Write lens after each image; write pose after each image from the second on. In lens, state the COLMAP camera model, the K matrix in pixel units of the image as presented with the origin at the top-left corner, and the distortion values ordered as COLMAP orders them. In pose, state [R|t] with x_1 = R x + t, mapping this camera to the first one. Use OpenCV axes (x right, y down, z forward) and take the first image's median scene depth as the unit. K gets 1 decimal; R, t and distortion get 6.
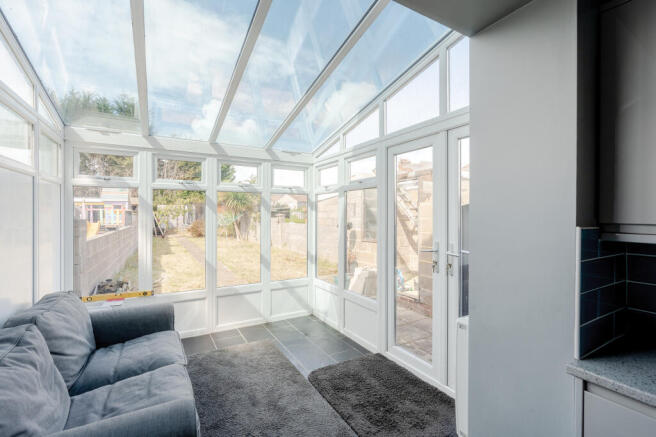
lens RADIAL K [[300.6, 0, 332.6], [0, 300.6, 216.0], [0, 0, 1]] dist [-0.003163, 0.004121]
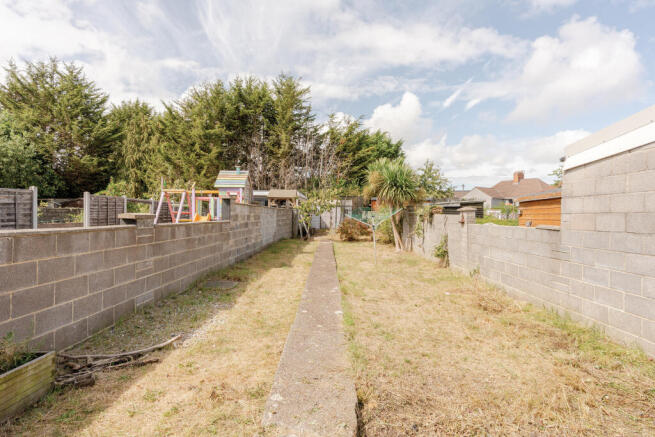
lens RADIAL K [[364.5, 0, 330.1], [0, 364.5, 217.4], [0, 0, 1]] dist [-0.003669, -0.000118]
pose [[0.862053, 0.019871, -0.506429, -0.045860], [-0.020475, 0.999781, 0.004375, 0.010434], [0.506405, 0.006598, 0.862271, 0.266039]]
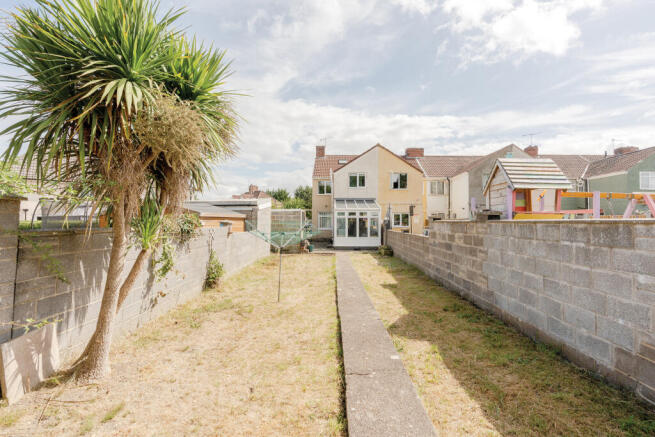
lens RADIAL K [[300.2, 0, 328.0], [0, 300.2, 220.1], [0, 0, 1]] dist [-0.003163, 0.004121]
pose [[-0.851551, -0.004217, 0.524255, -0.544925], [-0.008526, 0.999947, -0.005806, -0.003517], [-0.524203, -0.009414, -0.851541, 1.146194]]
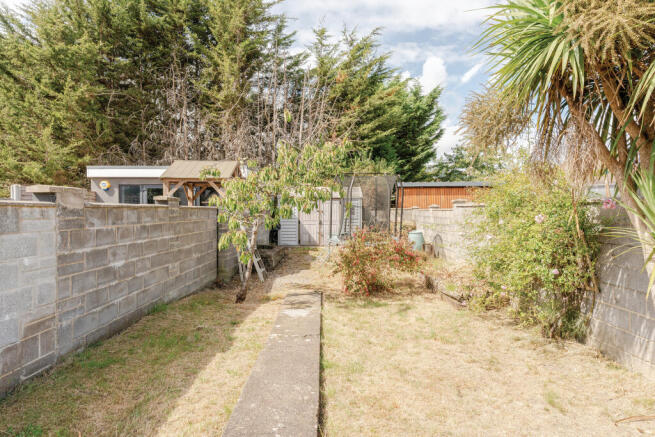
lens RADIAL K [[414.2, 0, 326.5], [0, 414.2, 217.6], [0, 0, 1]] dist [0.001709, -0.000352]
pose [[0.865506, 0.009383, -0.500810, -0.385832], [-0.004985, 0.999936, 0.010120, -0.001452], [0.500873, -0.006263, 0.865498, 0.866519]]
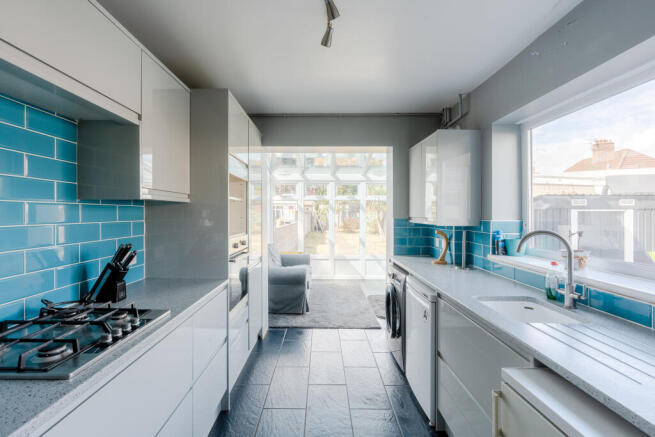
lens RADIAL K [[323.5, 0, 324.6], [0, 323.5, 216.6], [0, 0, 1]] dist [0.000298, 0.000001]
pose [[0.868062, 0.008538, -0.496383, 0.098364], [-0.006111, 0.999960, 0.006514, -0.000073], [0.496419, -0.002621, 0.868079, -0.133441]]
